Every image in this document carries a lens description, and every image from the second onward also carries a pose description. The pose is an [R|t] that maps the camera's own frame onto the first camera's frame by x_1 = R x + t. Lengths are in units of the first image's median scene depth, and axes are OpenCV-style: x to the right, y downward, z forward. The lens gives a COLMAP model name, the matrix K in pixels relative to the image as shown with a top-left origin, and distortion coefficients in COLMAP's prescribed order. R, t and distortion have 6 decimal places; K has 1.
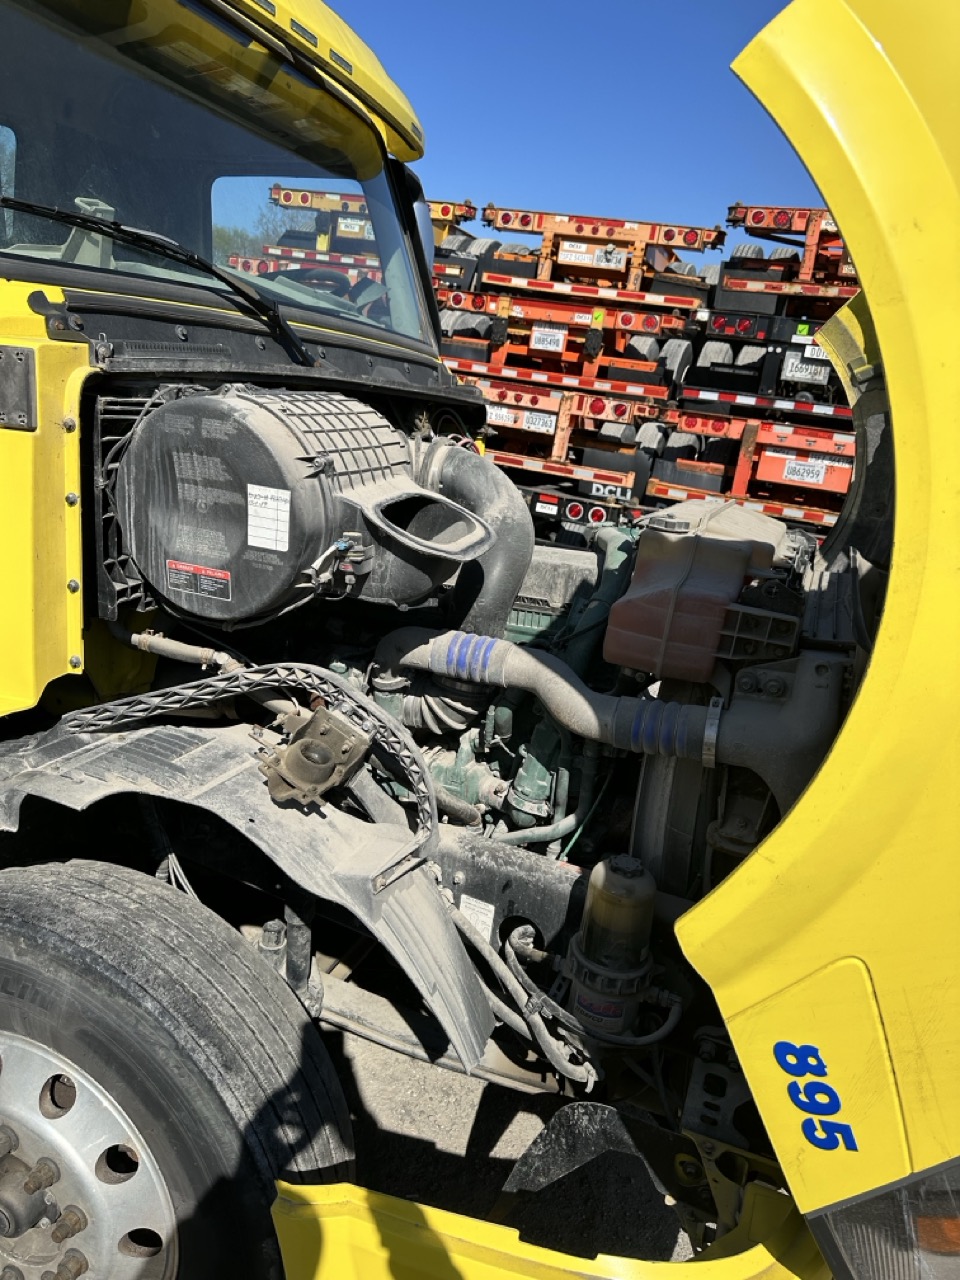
lens RADIAL K [[895.8, 0, 479.9], [0, 895.8, 630.8], [0, 0, 1]] dist [0.125264, -0.237273]
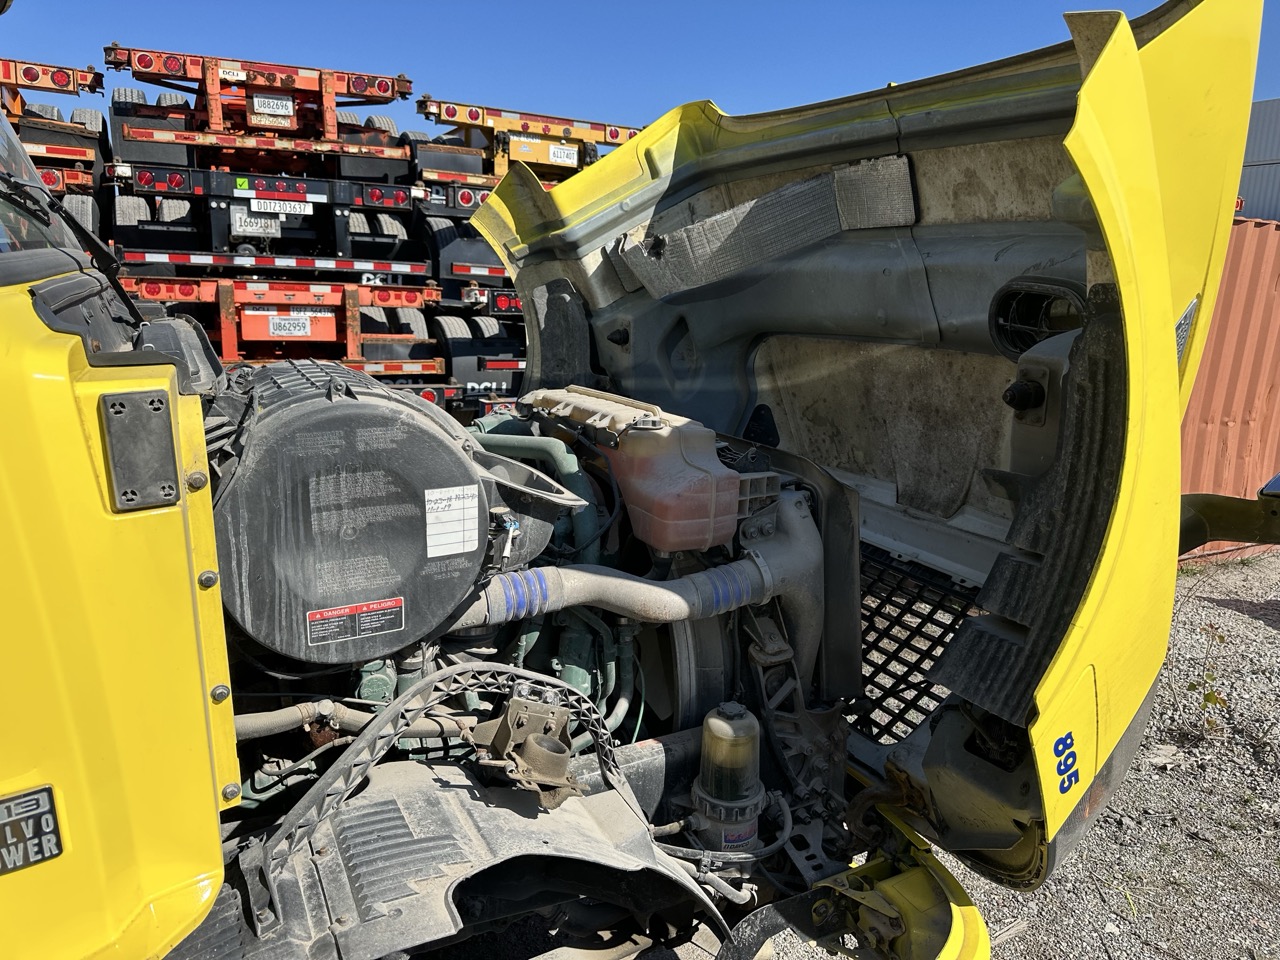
lens RADIAL K [[917.6, 0, 640.6], [0, 917.6, 459.6], [0, 0, 1]] dist [0.025475, -0.031012]
pose [[0.647469, -0.252409, 0.719079, -0.147531], [0.252463, 0.961320, 0.110119, -0.046502], [-0.719060, 0.110242, 0.686148, 0.048999]]
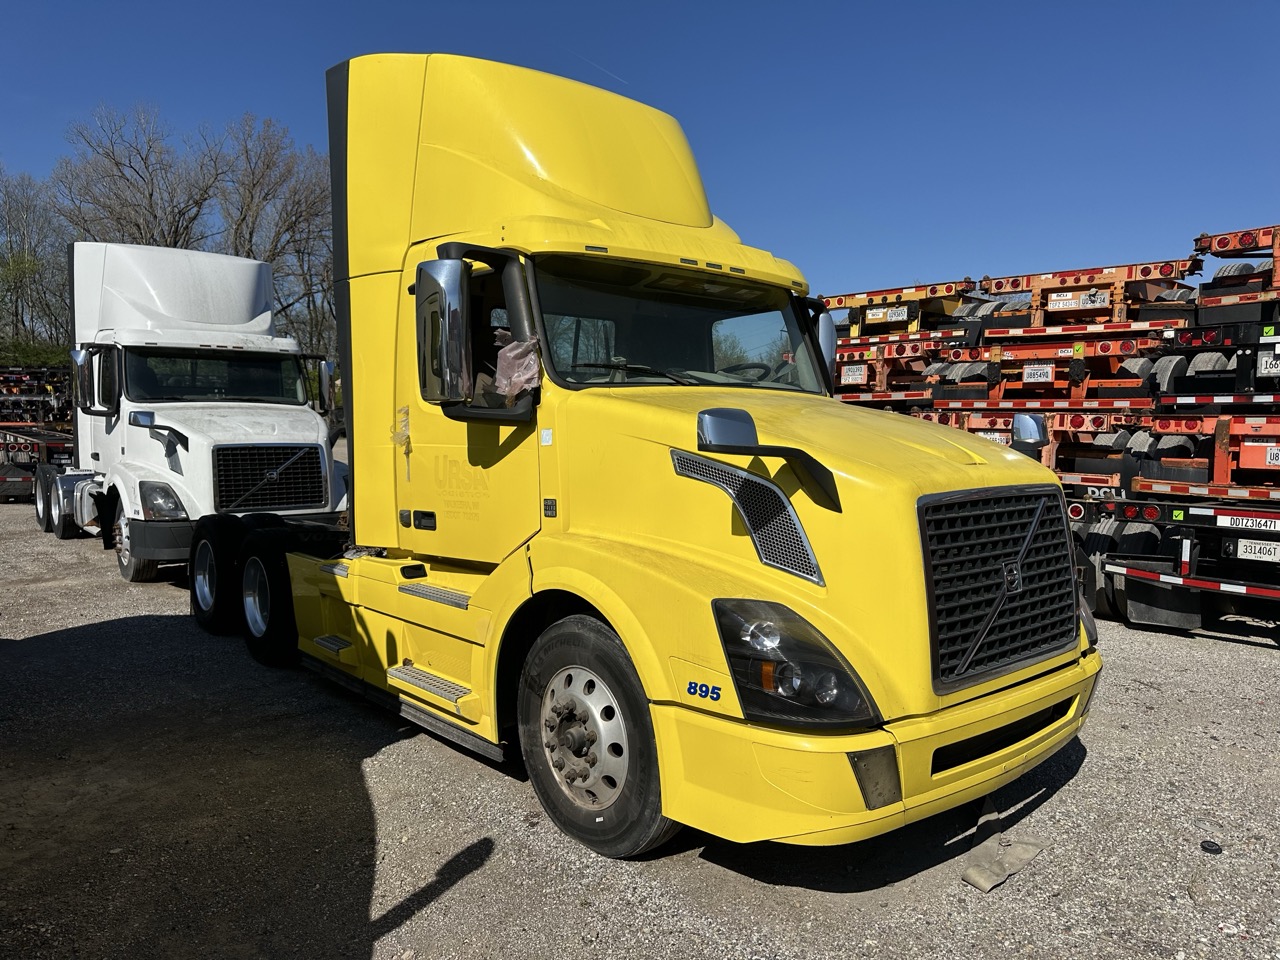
lens RADIAL K [[899.8, 0, 625.7], [0, 899.8, 484.5], [0, 0, 1]] dist [-0.002558, -0.006372]
pose [[0.869080, -0.096338, -0.485200, 0.181679], [-0.018623, 0.973785, -0.226706, 0.103048], [0.494321, 0.206062, 0.844503, -0.243185]]
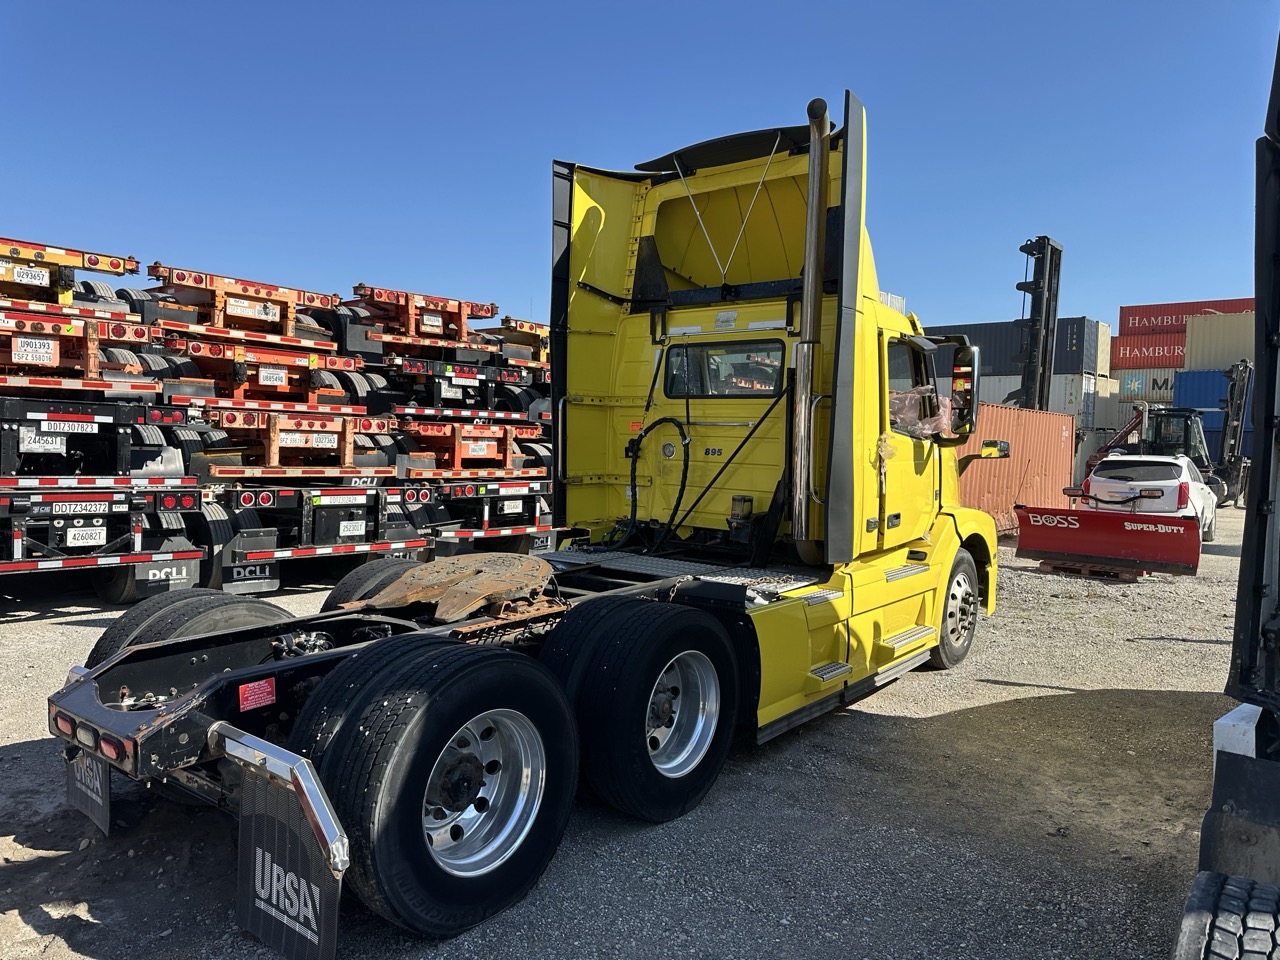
lens RADIAL K [[900.9, 0, 636.6], [0, 900.9, 476.8], [0, 0, 1]] dist [0.084424, -0.143465]
pose [[0.306235, -0.169041, 0.936827, -1.106011], [0.259360, 0.961695, 0.088747, -0.189997], [-0.915944, 0.215798, 0.338347, 0.151944]]
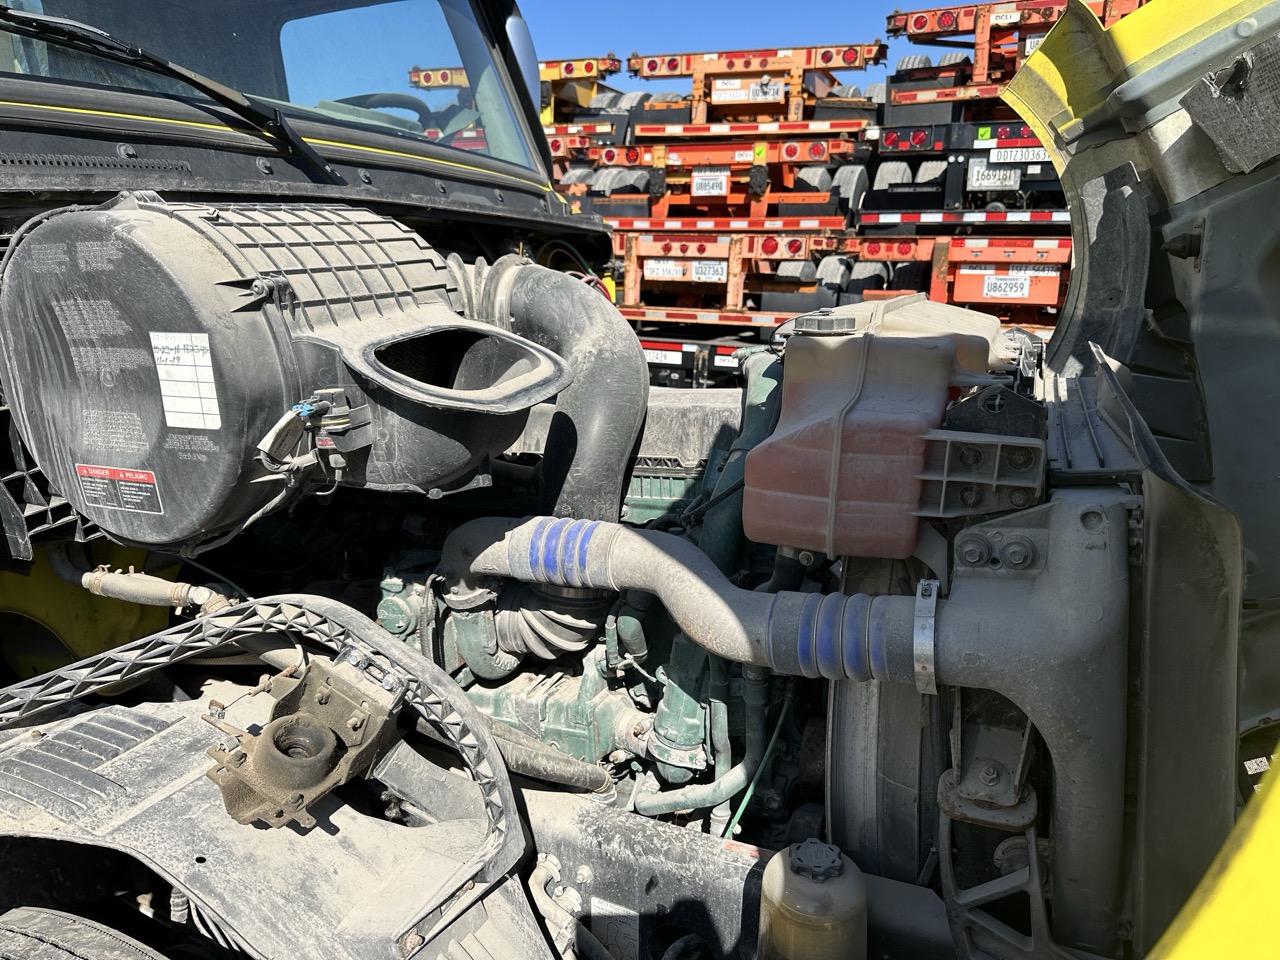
lens RADIAL K [[900.9, 0, 636.6], [0, 900.9, 476.8], [0, 0, 1]] dist [0.084424, -0.143465]
pose [[0.991771, -0.114030, -0.058198, 0.022370], [0.112368, 0.993180, -0.031084, -0.000215], [0.061345, 0.024288, 0.997821, 0.074356]]
